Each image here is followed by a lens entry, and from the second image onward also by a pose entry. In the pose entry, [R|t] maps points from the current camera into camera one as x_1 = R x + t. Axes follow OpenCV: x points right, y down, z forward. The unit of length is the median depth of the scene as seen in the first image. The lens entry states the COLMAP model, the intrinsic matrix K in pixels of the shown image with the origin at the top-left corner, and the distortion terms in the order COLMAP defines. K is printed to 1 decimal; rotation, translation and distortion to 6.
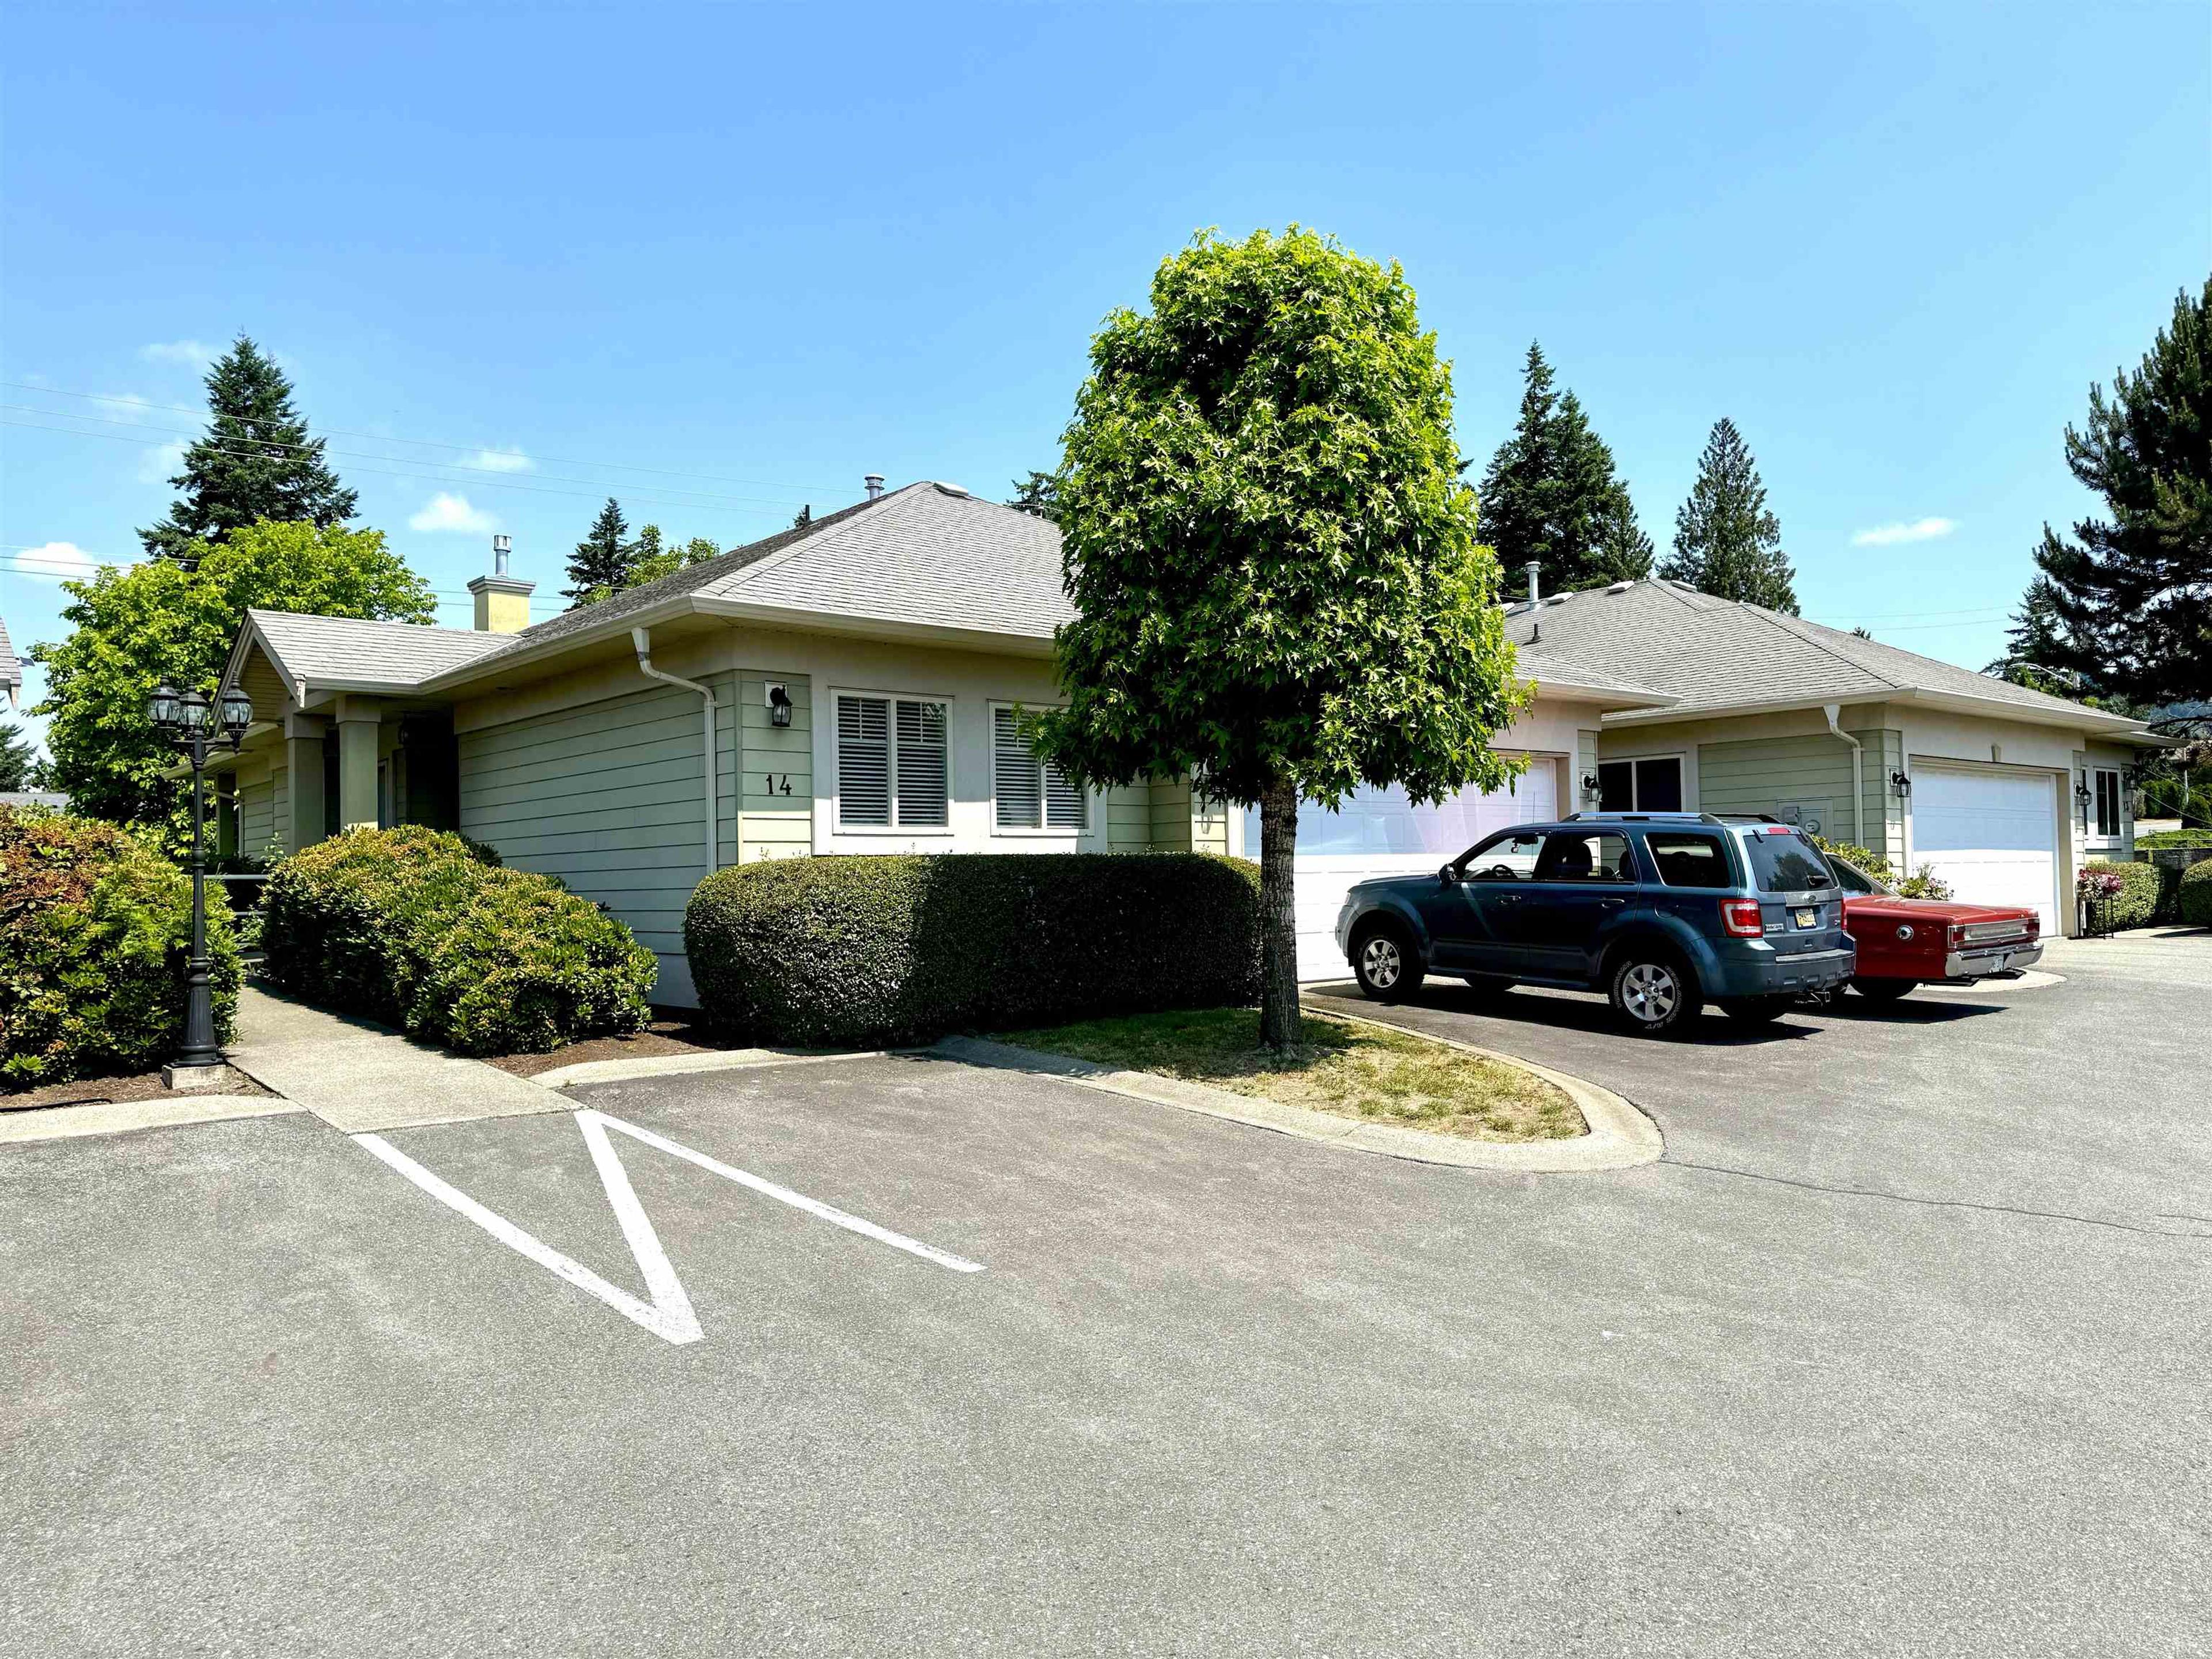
lens RADIAL K [[1540.4, 0, 1105.1], [0, 1540.4, 831.9], [0, 0, 1]] dist [0.063779, -0.079910]
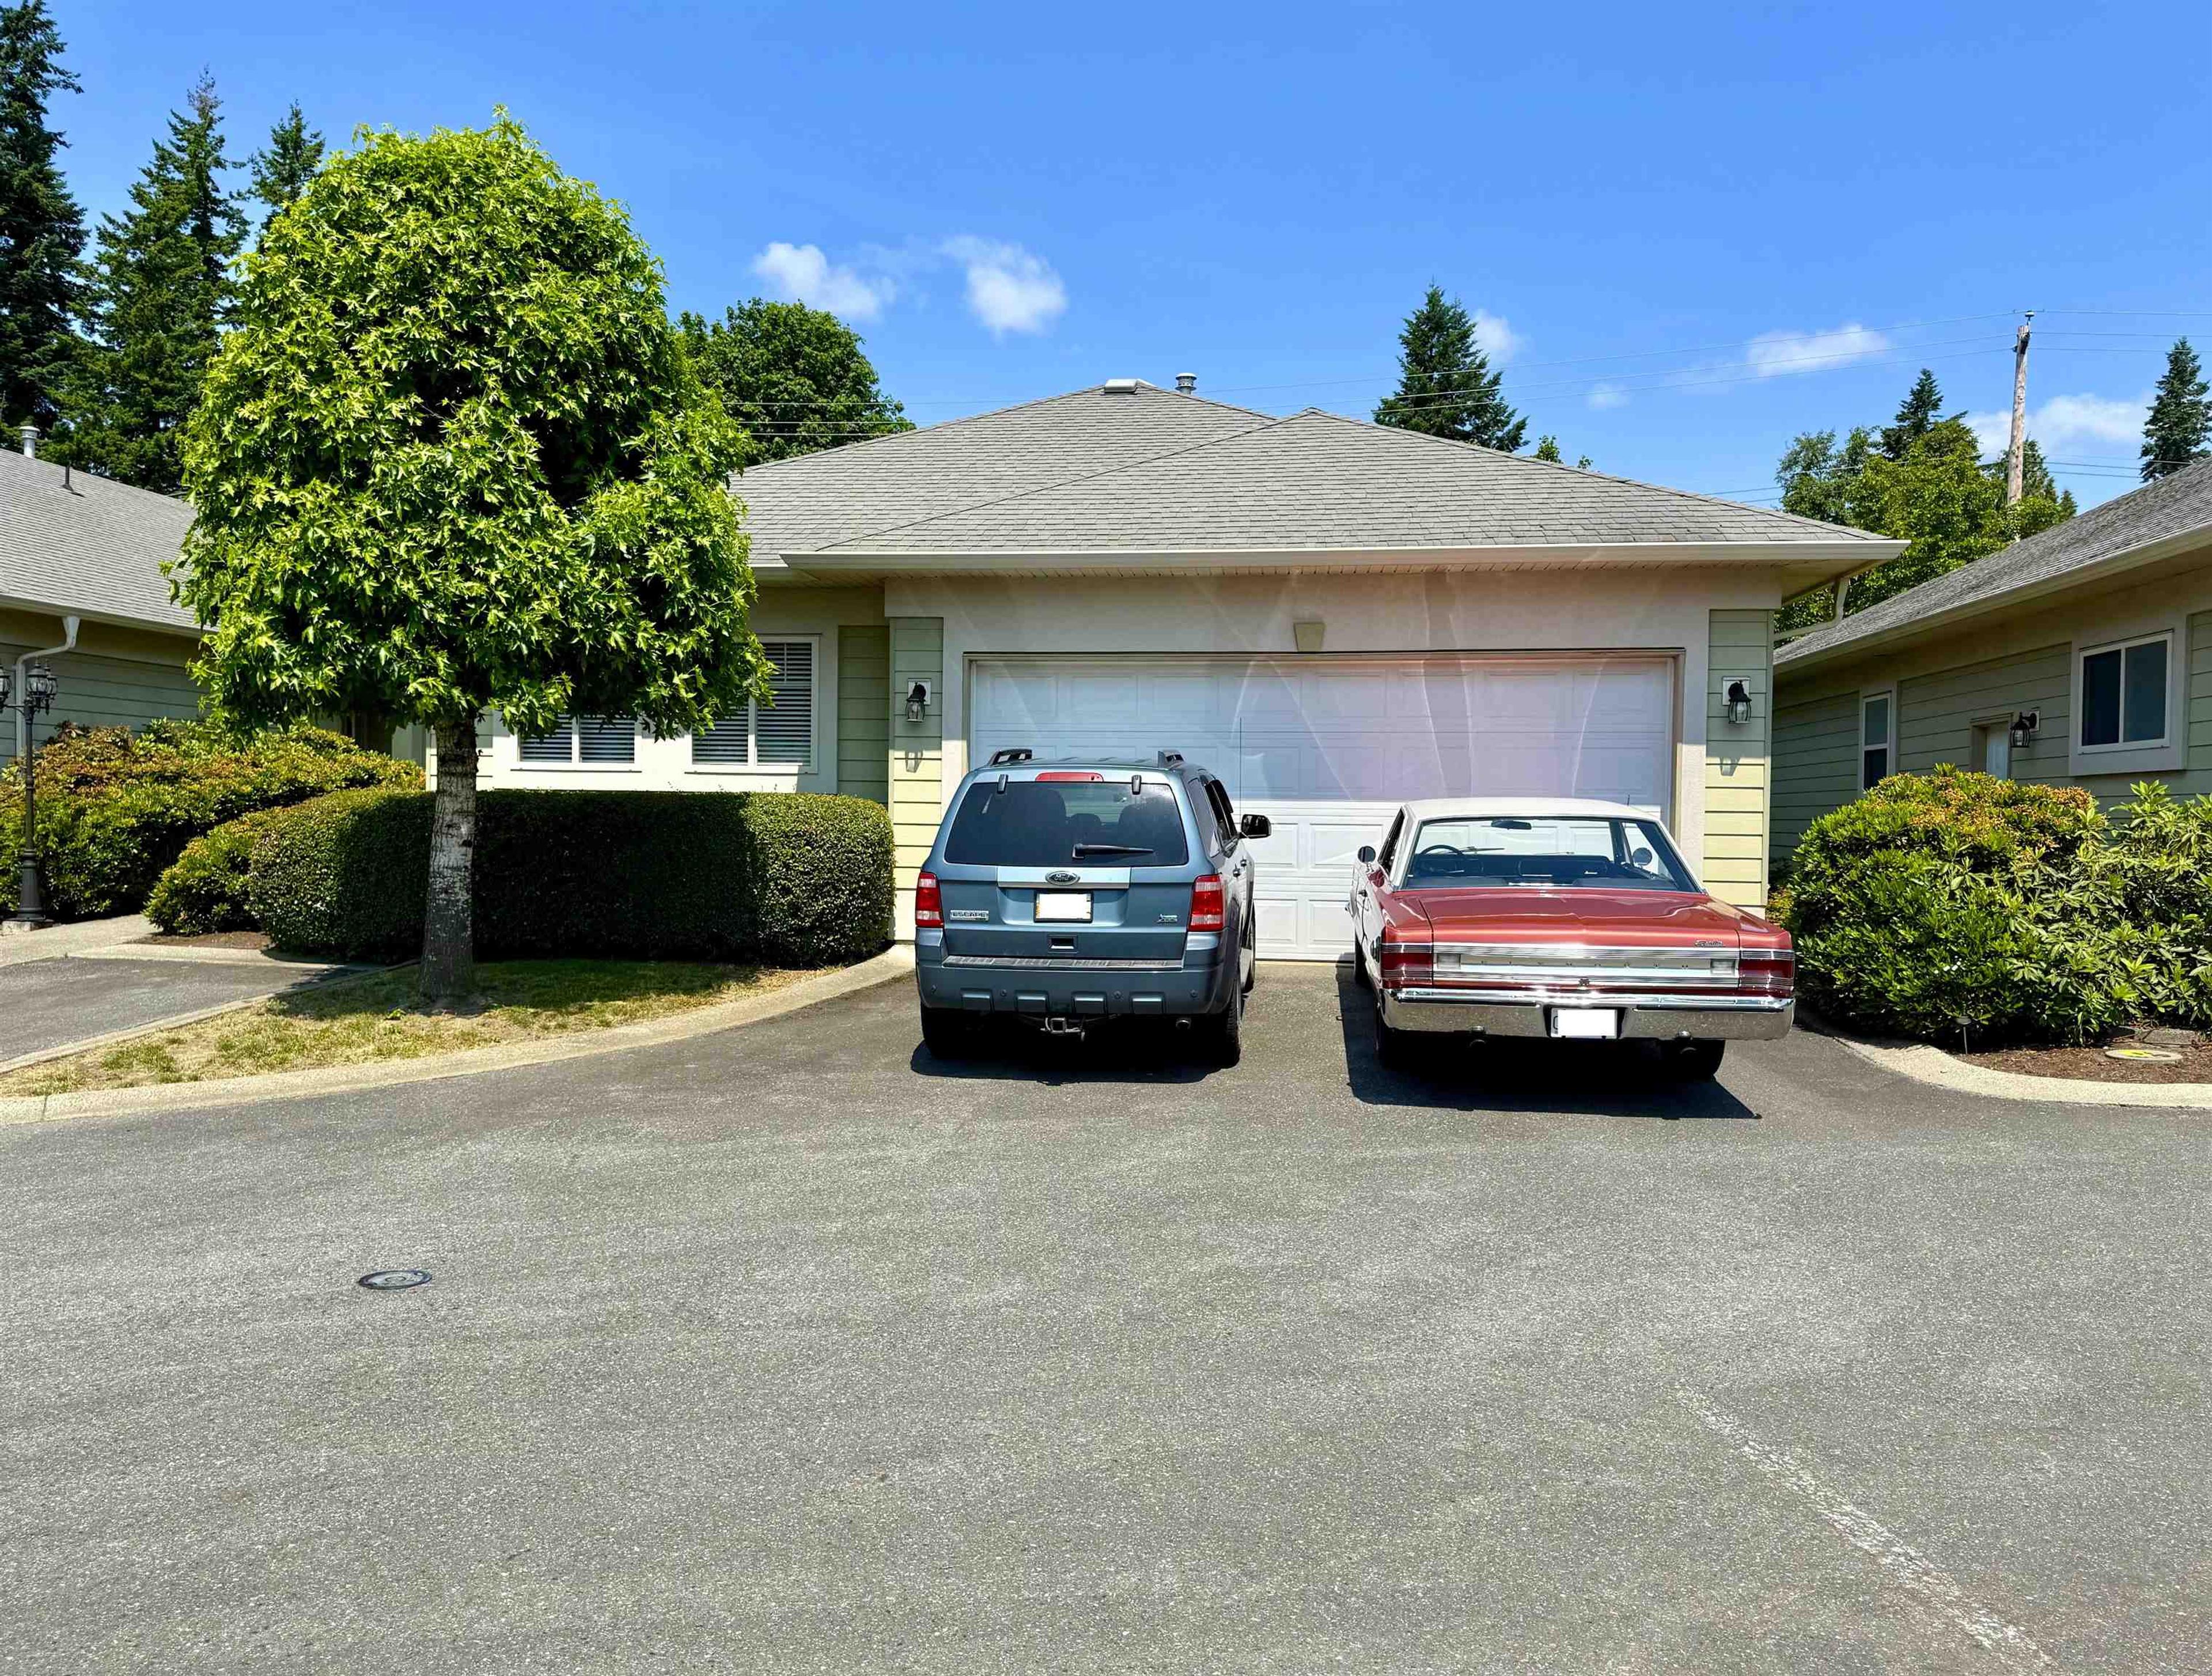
lens RADIAL K [[1654.2, 0, 1106.0], [0, 1654.2, 838.0], [0, 0, 1]] dist [0.066642, 0.000071]
pose [[0.672392, 0.036926, -0.739274, 0.576342], [-0.003068, 0.998885, 0.047103, -0.004208], [0.740189, -0.029404, 0.671756, 0.313974]]
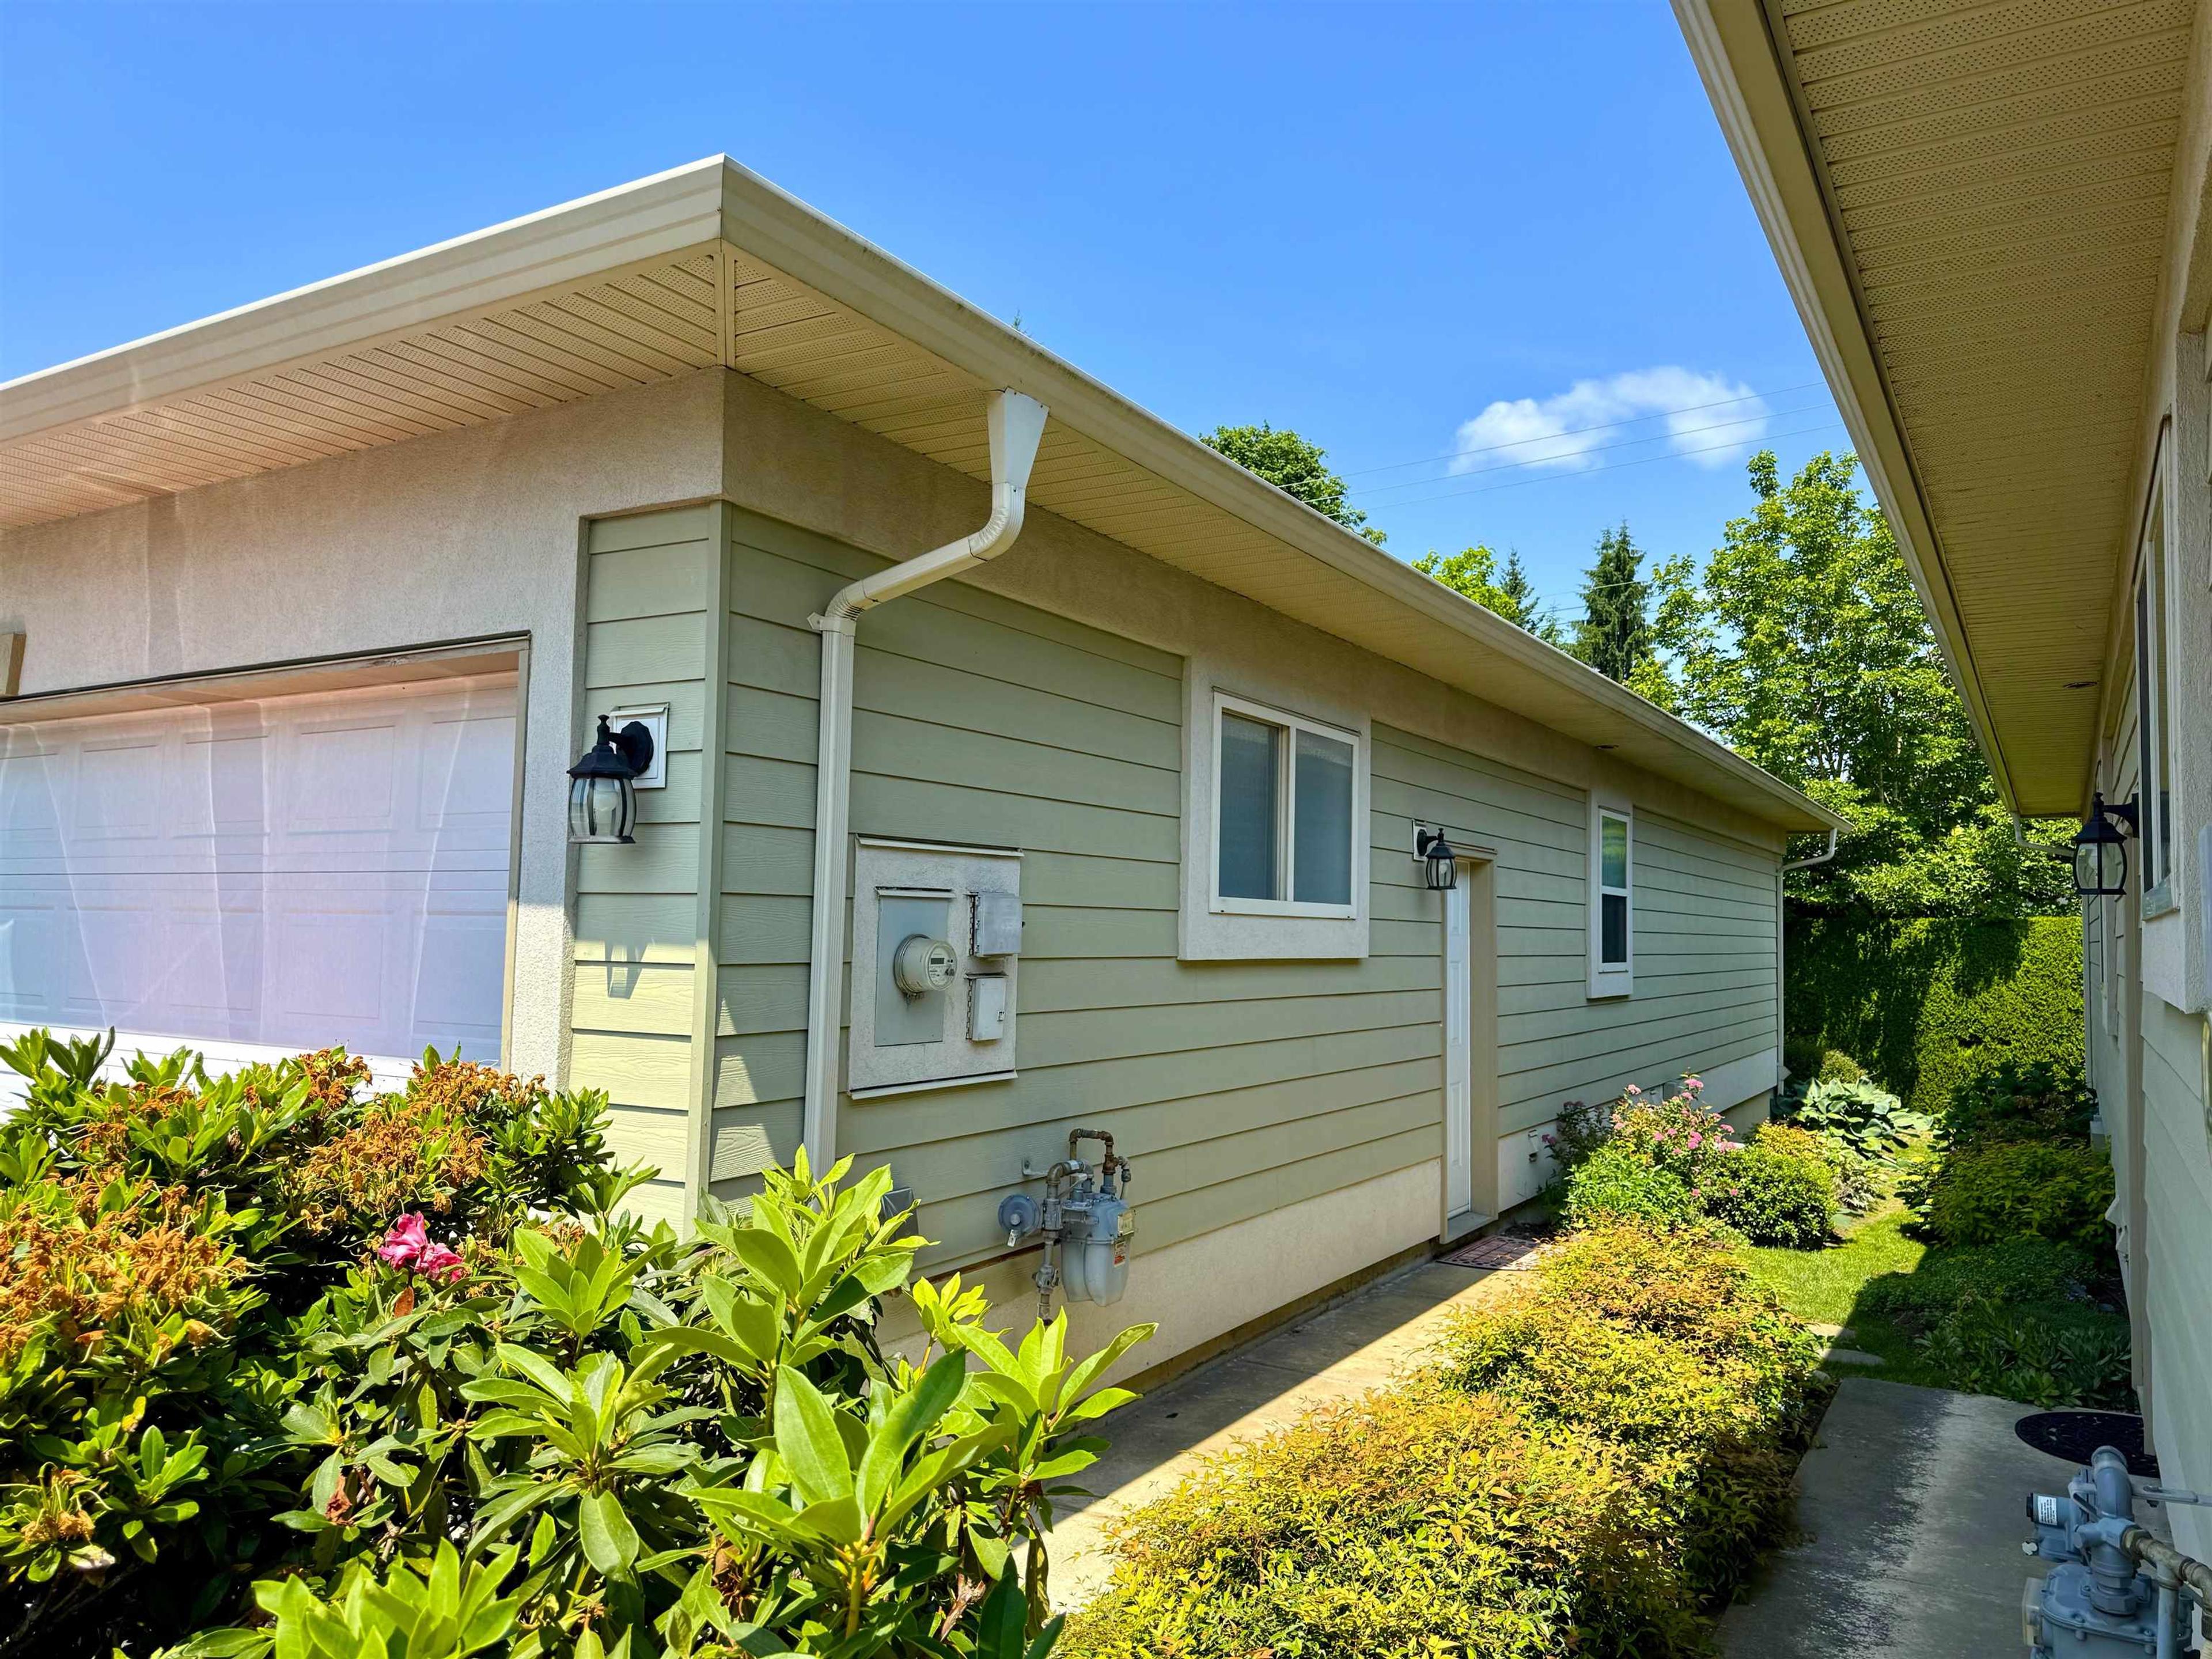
lens RADIAL K [[1533.7, 0, 1110.6], [0, 1533.7, 818.5], [0, 0, 1]] dist [0.113740, -0.183946]
pose [[0.303737, -0.035308, -0.952101, 0.476926], [-0.001320, 0.999297, -0.037480, -0.014077], [0.952755, 0.012641, 0.303477, 0.901114]]
